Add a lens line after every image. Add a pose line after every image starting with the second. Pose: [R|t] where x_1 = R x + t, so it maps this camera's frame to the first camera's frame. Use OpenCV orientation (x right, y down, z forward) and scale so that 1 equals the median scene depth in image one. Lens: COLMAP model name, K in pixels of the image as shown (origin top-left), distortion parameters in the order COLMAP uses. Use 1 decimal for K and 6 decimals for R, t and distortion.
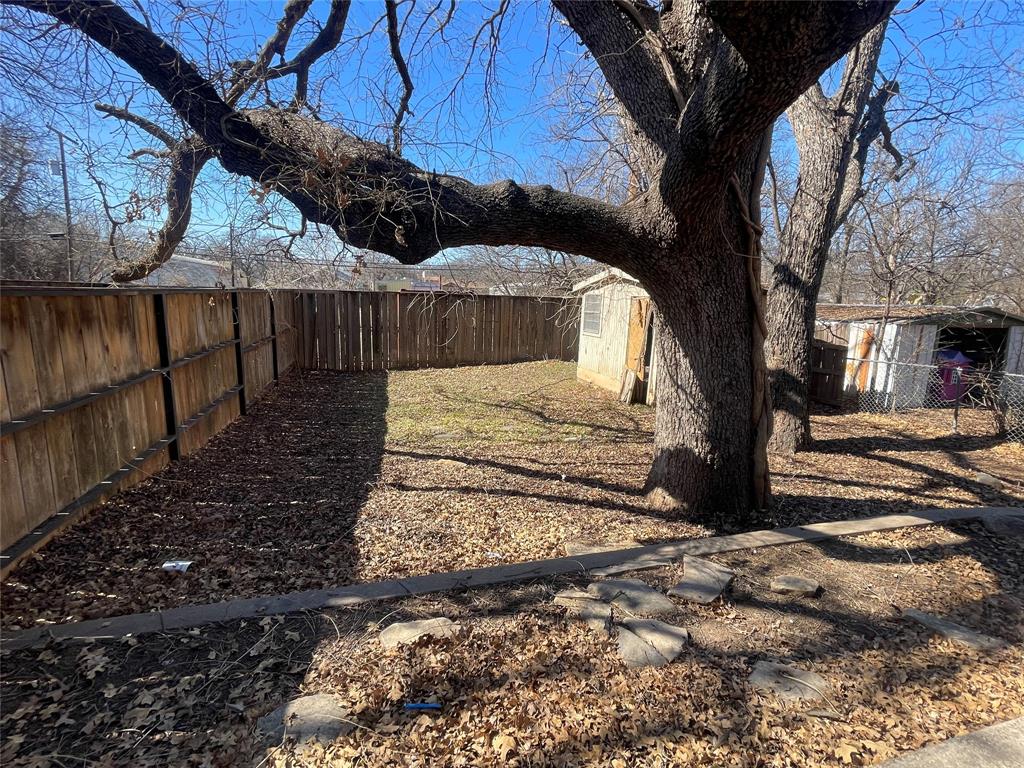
lens RADIAL K [[476.7, 0, 511.7], [0, 476.7, 383.0], [0, 0, 1]] dist [-0.012109, 0.006145]
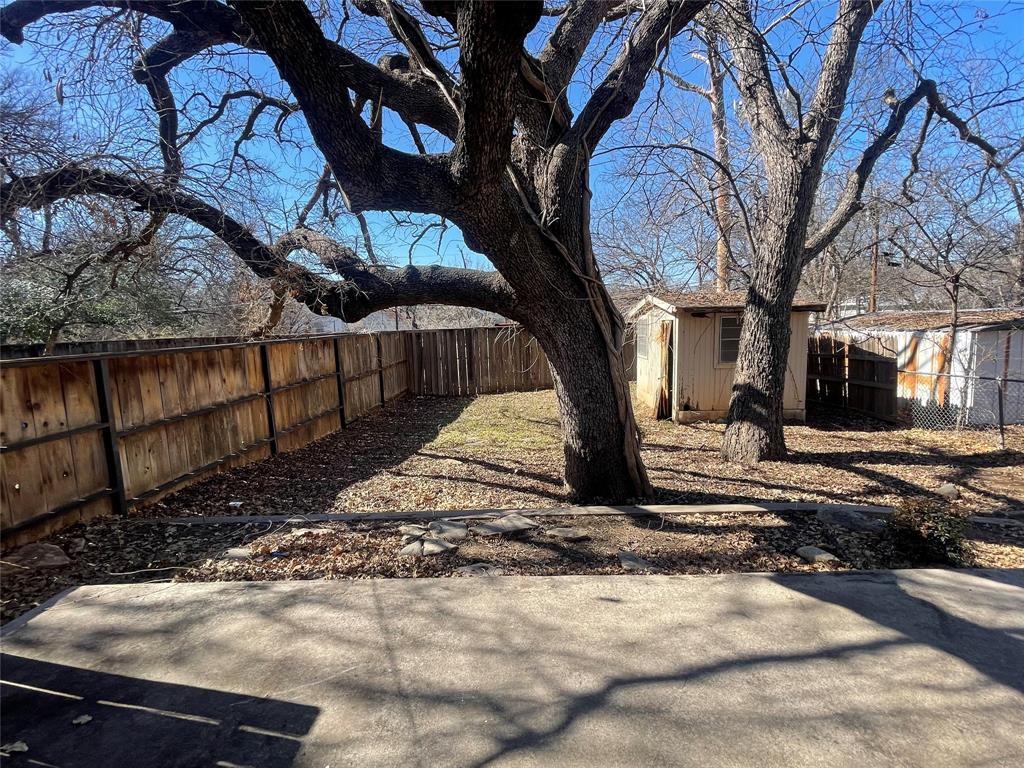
lens RADIAL K [[476.7, 0, 514.6], [0, 476.7, 385.0], [0, 0, 1]] dist [-0.012109, 0.006145]
pose [[0.953841, -0.025026, -0.299268, 0.532196], [0.009965, 0.998610, -0.051748, 0.034067], [0.300147, 0.046377, 0.952765, -0.246755]]
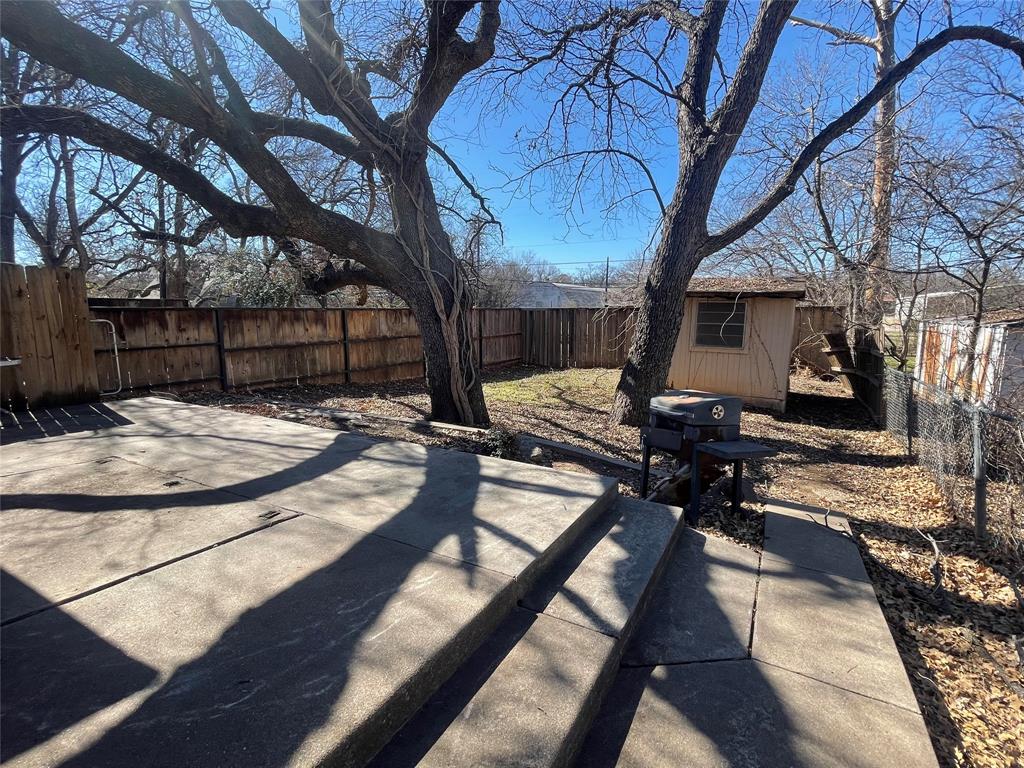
lens RADIAL K [[476.7, 0, 522.1], [0, 476.7, 387.8], [0, 0, 1]] dist [-0.012109, 0.006145]
pose [[0.720210, 0.083948, -0.688659, 1.677544], [-0.104854, 0.994420, 0.011562, 0.084744], [0.685787, 0.063882, 0.724994, -0.103239]]
